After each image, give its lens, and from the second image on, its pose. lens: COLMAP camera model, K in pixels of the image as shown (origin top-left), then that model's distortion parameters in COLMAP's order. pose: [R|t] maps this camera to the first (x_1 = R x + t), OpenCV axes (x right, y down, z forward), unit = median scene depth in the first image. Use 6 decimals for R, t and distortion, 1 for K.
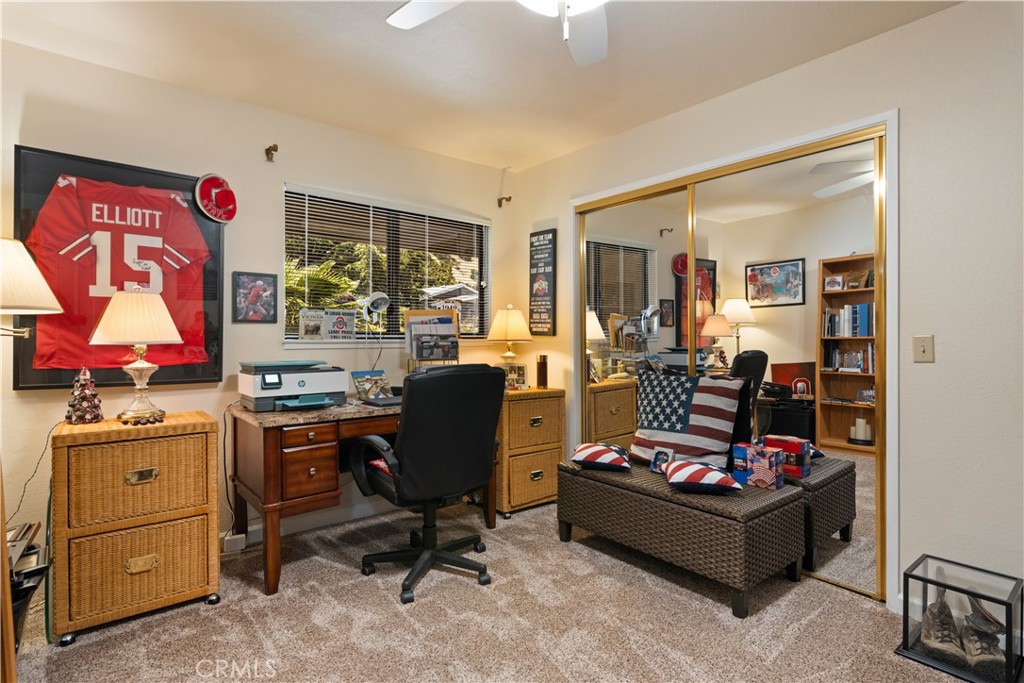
lens RADIAL K [[521.0, 0, 514.5], [0, 521.0, 340.5], [0, 0, 1]] dist [-0.000813, -0.000037]
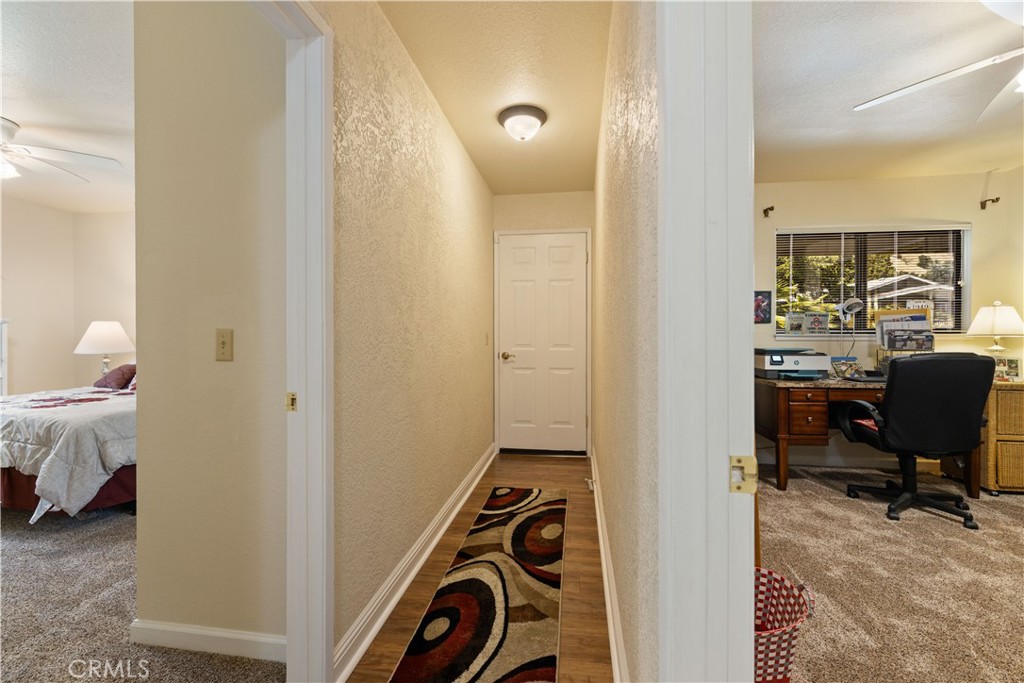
lens RADIAL K [[443.4, 0, 509.9], [0, 443.4, 337.5], [0, 0, 1]] dist [-0.000743, -0.000405]
pose [[0.676179, 0.004237, -0.736725, -0.020025], [-0.003883, 0.999990, 0.002188, 0.008628], [0.736727, 0.001381, 0.676189, -0.434023]]
